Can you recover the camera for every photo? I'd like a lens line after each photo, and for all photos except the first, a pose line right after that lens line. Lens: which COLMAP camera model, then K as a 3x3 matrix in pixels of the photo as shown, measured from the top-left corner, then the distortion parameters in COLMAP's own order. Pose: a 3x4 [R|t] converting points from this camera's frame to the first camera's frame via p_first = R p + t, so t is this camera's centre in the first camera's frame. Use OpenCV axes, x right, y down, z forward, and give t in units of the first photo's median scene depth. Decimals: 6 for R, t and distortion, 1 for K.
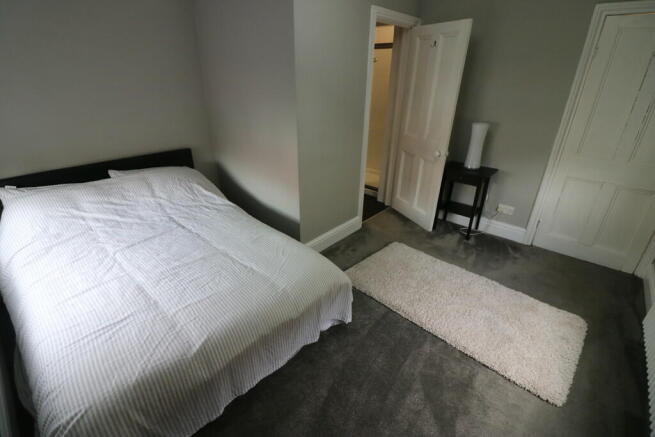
lens RADIAL K [[303.1, 0, 324.0], [0, 303.1, 209.8], [0, 0, 1]] dist [-0.000443, -0.014793]
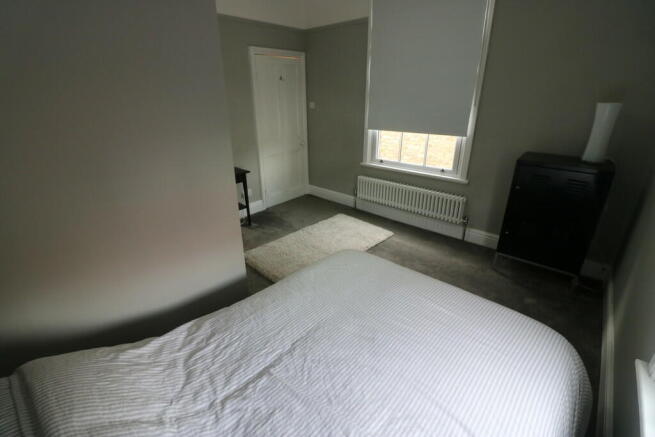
lens RADIAL K [[303.1, 0, 324.0], [0, 303.1, 209.8], [0, 0, 1]] dist [-0.000443, -0.014793]
pose [[-0.003058, -0.366759, 0.930311, -0.787800], [0.406135, 0.849678, 0.336306, -0.300094], [-0.913808, 0.378860, 0.146356, 0.647506]]
